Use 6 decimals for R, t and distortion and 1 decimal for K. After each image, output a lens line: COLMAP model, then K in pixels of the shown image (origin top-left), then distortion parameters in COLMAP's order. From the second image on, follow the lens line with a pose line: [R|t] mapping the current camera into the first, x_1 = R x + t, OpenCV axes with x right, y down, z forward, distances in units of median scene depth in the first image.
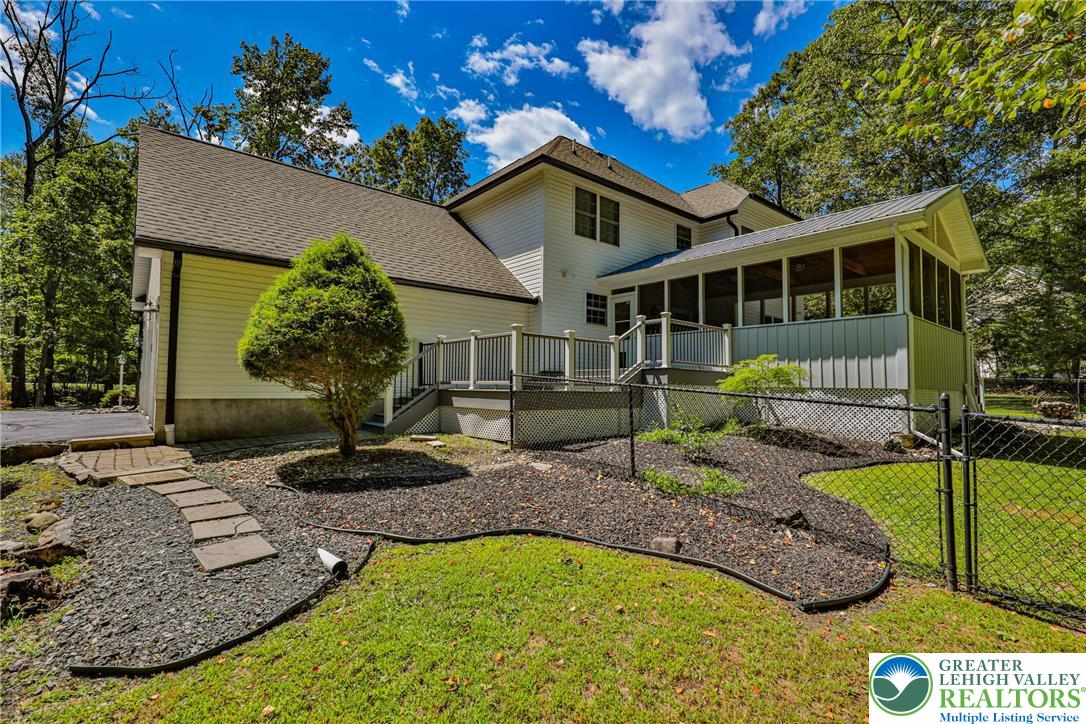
lens RADIAL K [[496.9, 0, 543.0], [0, 496.9, 362.0], [0, 0, 1]] dist [0.010880, -0.003071]
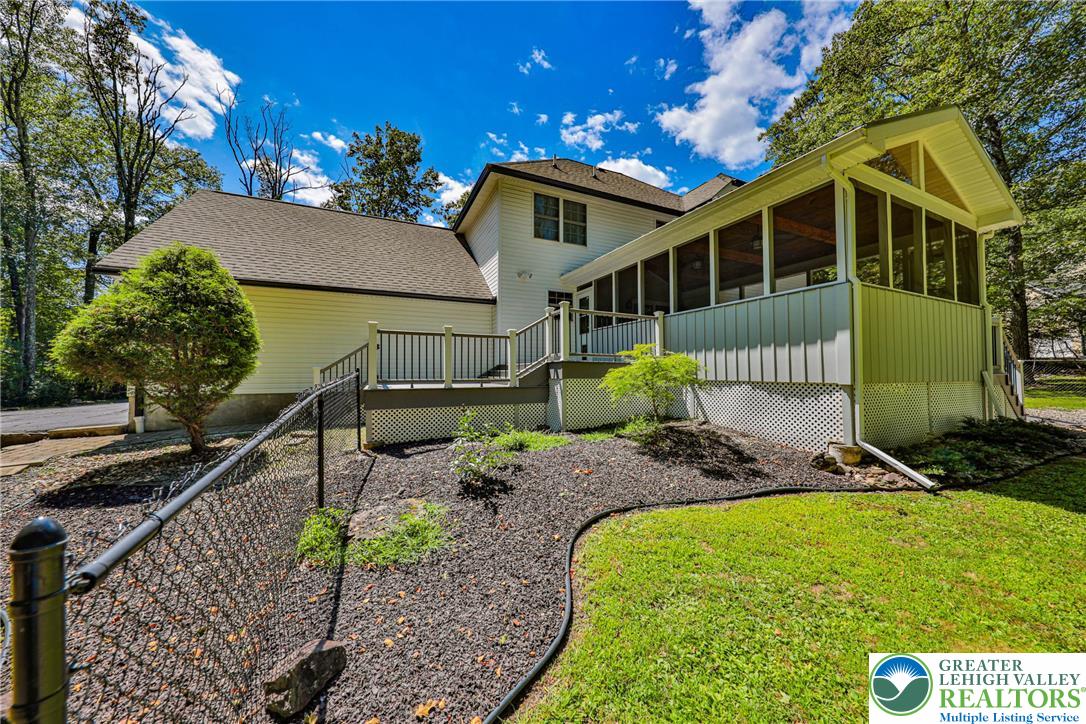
lens RADIAL K [[355.5, 0, 545.7], [0, 355.5, 365.8], [0, 0, 1]] dist [-0.001487, -0.000122]
pose [[0.966367, -0.017065, -0.256599, 0.411314], [0.026328, 0.999118, 0.032709, -0.003595], [0.255814, -0.038365, 0.965964, 0.364081]]
